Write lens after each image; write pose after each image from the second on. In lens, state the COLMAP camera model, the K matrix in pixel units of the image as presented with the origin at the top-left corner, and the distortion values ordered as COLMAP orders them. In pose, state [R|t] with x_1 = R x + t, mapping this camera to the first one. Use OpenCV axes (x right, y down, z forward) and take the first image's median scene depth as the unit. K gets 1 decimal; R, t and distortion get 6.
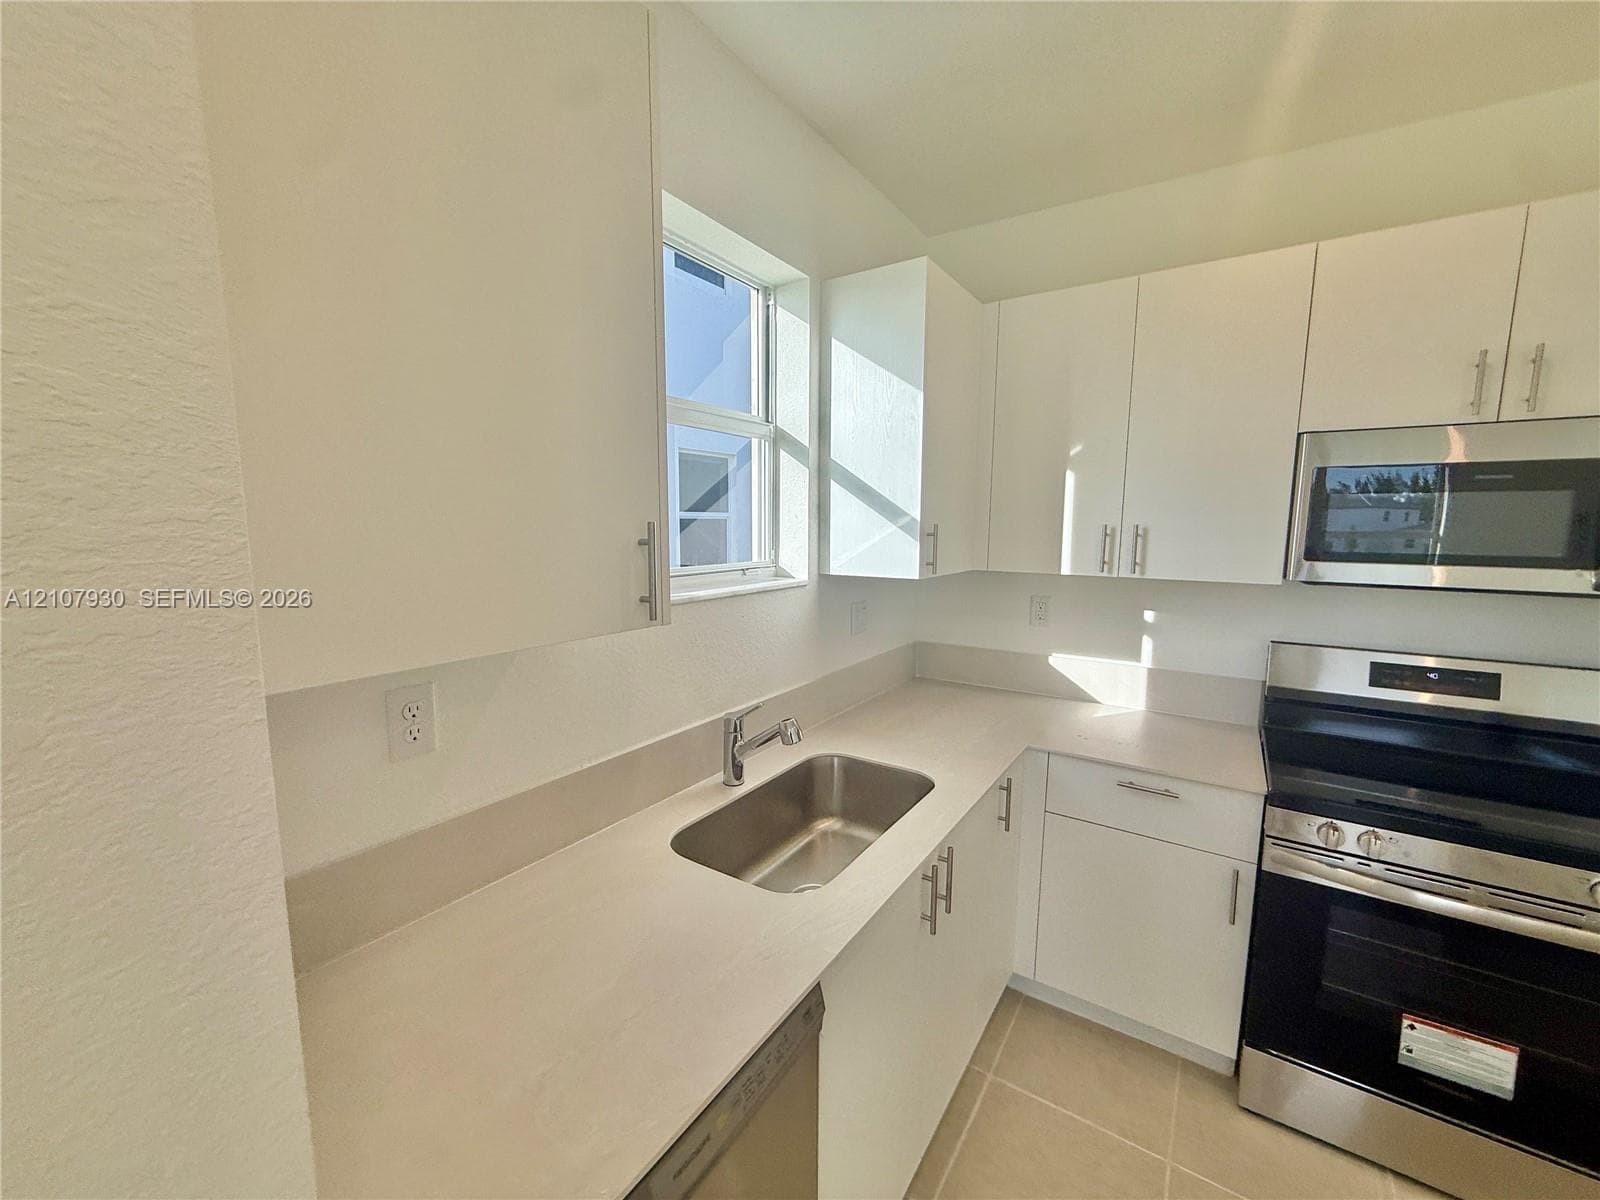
lens RADIAL K [[639.8, 0, 795.8], [0, 639.8, 601.0], [0, 0, 1]] dist [-0.001968, 0.000246]
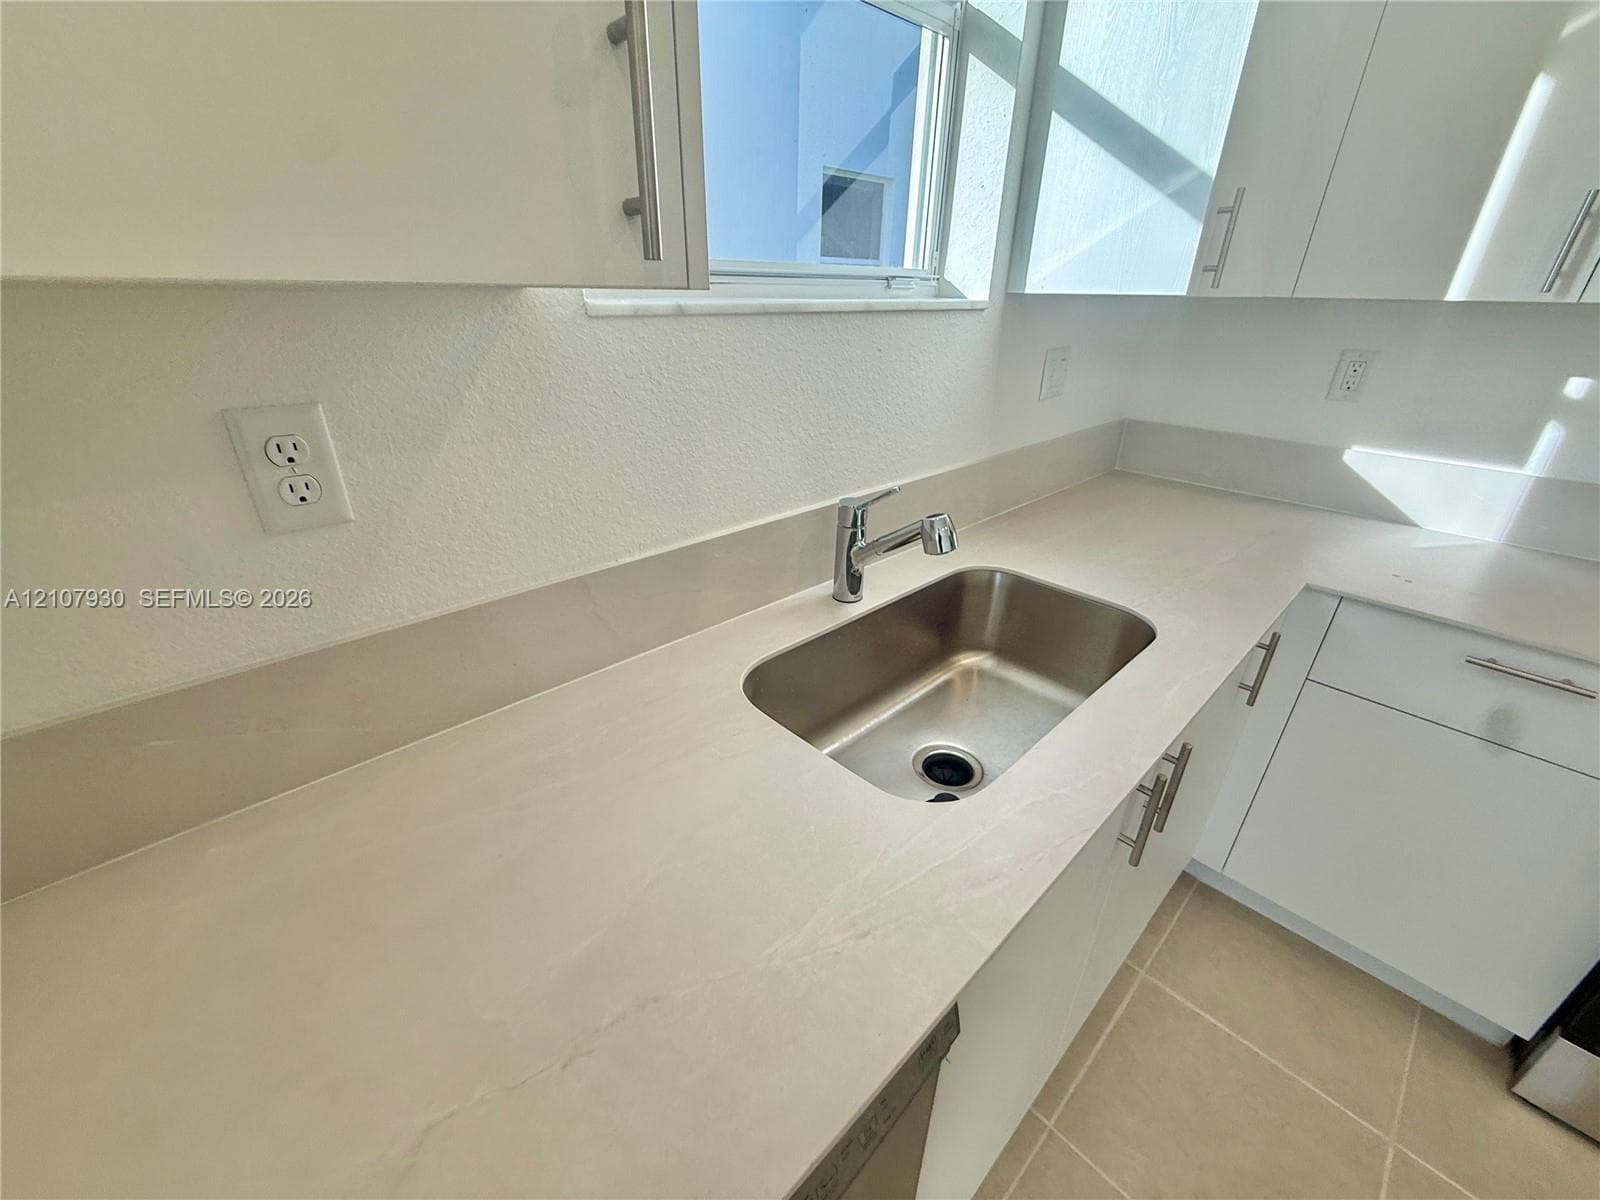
lens RADIAL K [[639.8, 0, 796.1], [0, 639.8, 601.9], [0, 0, 1]] dist [-0.001968, 0.000246]
pose [[0.975134, 0.105464, -0.194914, -0.012843], [-0.036661, 0.944157, 0.327451, 0.053843], [0.218564, -0.312163, 0.924545, 0.298192]]
